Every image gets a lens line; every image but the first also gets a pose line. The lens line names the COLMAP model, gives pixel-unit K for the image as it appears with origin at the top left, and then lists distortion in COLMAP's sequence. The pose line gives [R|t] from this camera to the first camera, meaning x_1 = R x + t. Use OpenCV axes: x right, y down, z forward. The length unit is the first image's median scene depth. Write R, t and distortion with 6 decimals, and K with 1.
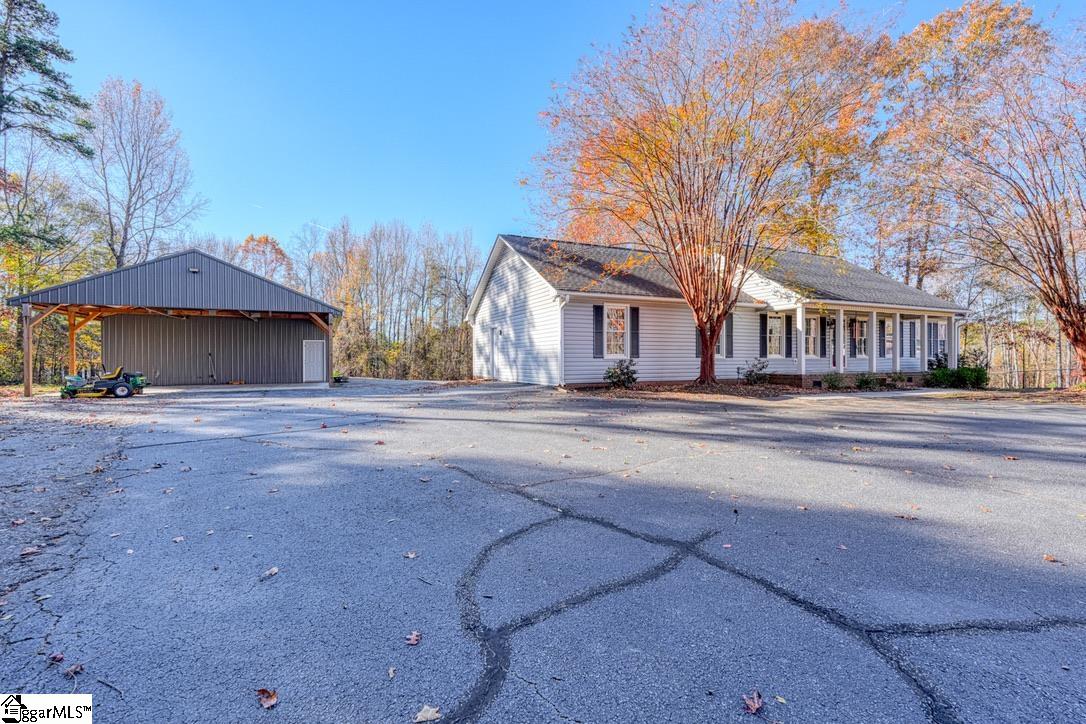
lens RADIAL K [[475.7, 0, 543.0], [0, 475.7, 362.0], [0, 0, 1]] dist [0.001995, 0.000330]
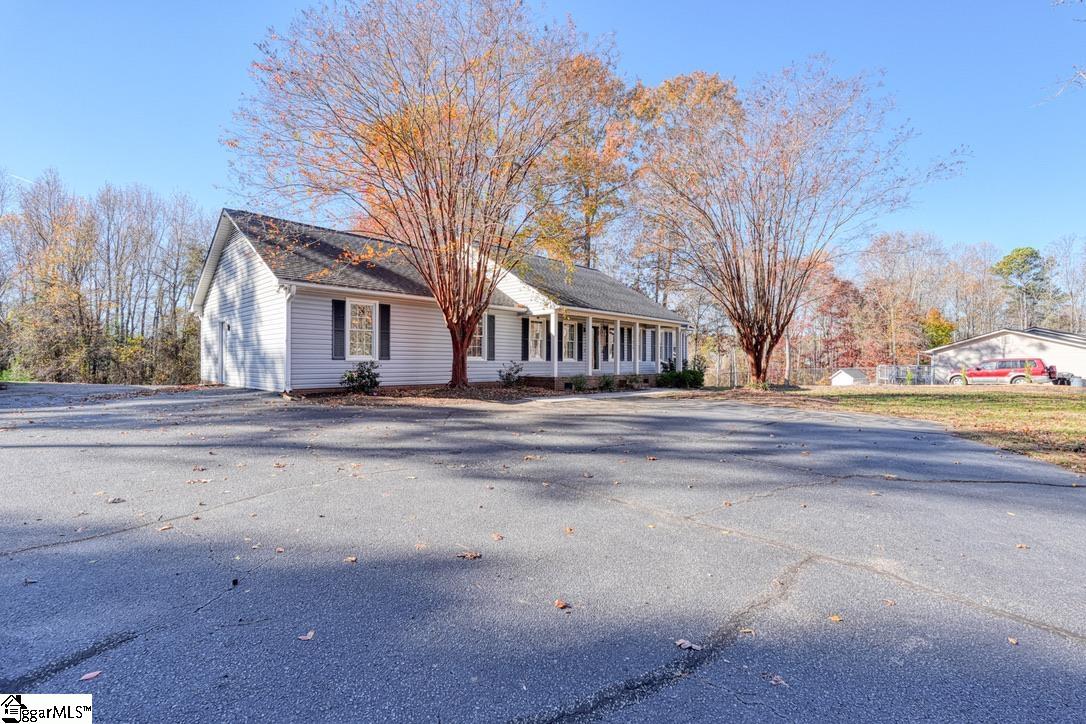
lens RADIAL K [[469.2, 0, 543.0], [0, 469.2, 362.0], [0, 0, 1]] dist [-0.000212, 0.000404]
pose [[0.929251, 0.006859, 0.369384, 0.135496], [-0.005662, 0.999975, -0.004326, -0.002330], [-0.369405, 0.001928, 0.929267, 0.045323]]
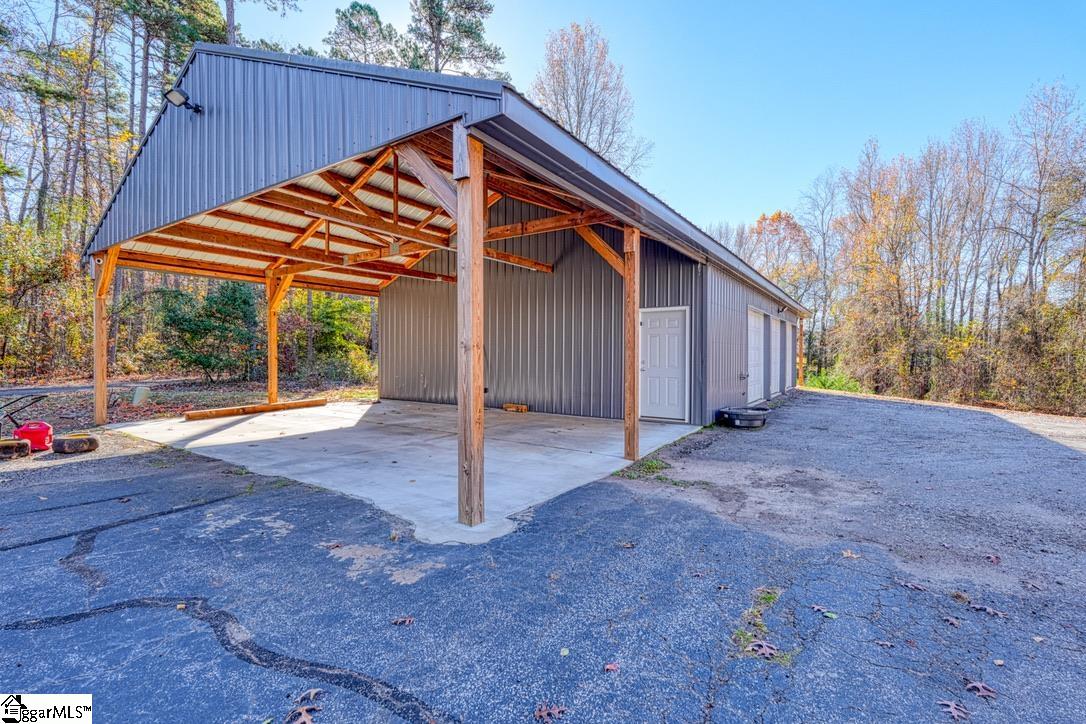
lens RADIAL K [[475.7, 0, 543.0], [0, 475.7, 362.0], [0, 0, 1]] dist [0.001995, 0.000330]
pose [[0.515013, 0.019773, -0.856954, -0.262277], [-0.007781, 0.999801, 0.018393, -0.010582], [0.857147, -0.002805, 0.515064, 0.904744]]
